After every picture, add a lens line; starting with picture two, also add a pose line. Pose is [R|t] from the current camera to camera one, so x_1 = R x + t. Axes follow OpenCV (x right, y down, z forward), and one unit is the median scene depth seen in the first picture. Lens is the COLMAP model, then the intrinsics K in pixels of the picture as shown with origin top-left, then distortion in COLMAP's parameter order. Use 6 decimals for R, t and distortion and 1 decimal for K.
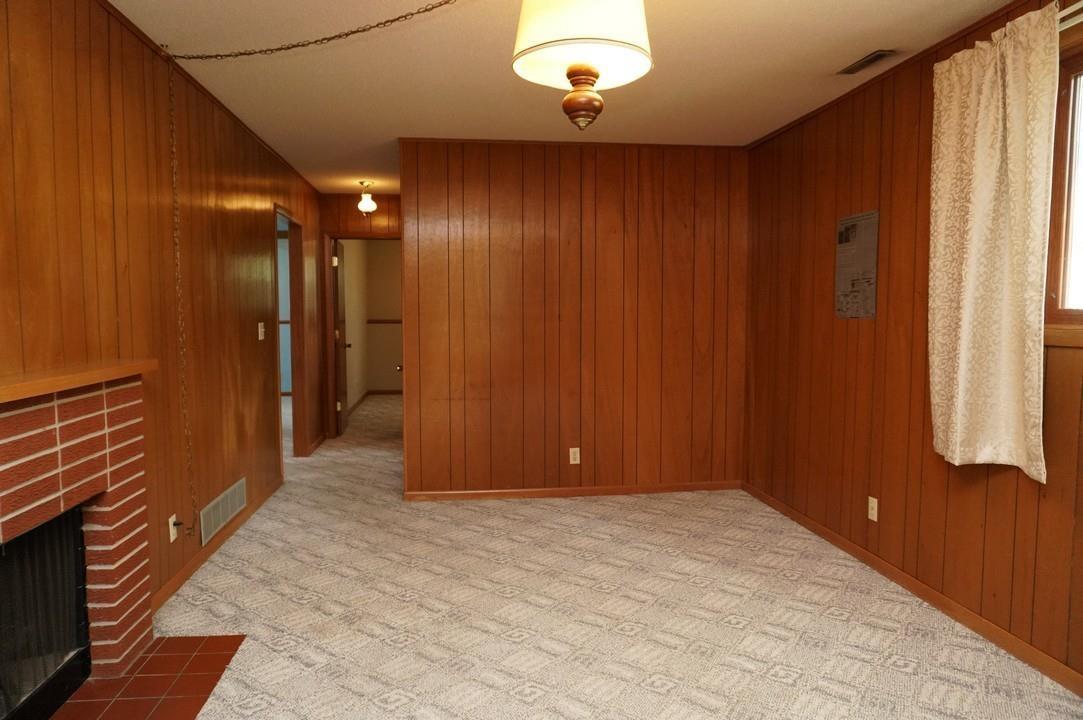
lens RADIAL K [[726.9, 0, 543.2], [0, 726.9, 368.4], [0, 0, 1]] dist [-0.029133, 0.000187]
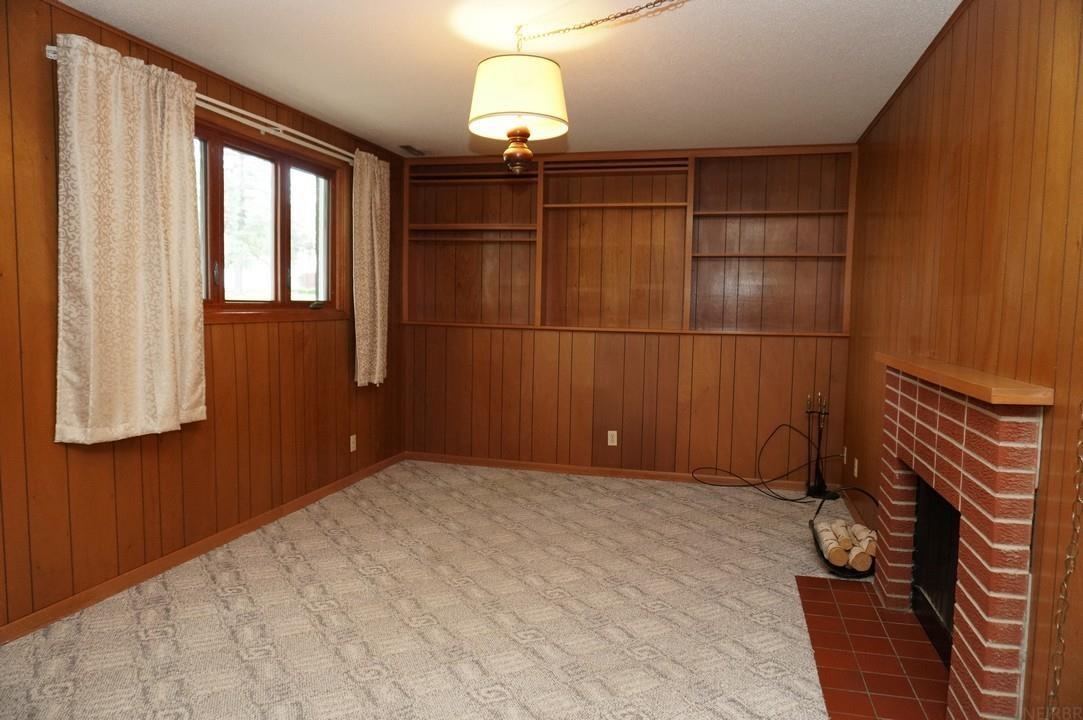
lens RADIAL K [[752.2, 0, 539.3], [0, 752.2, 364.1], [0, 0, 1]] dist [-0.020762, 0.008349]
pose [[-0.929709, -0.045055, 0.365529, -0.410906], [0.011943, 0.988279, 0.152193, -0.148207], [-0.368102, 0.145860, -0.918273, 1.839565]]
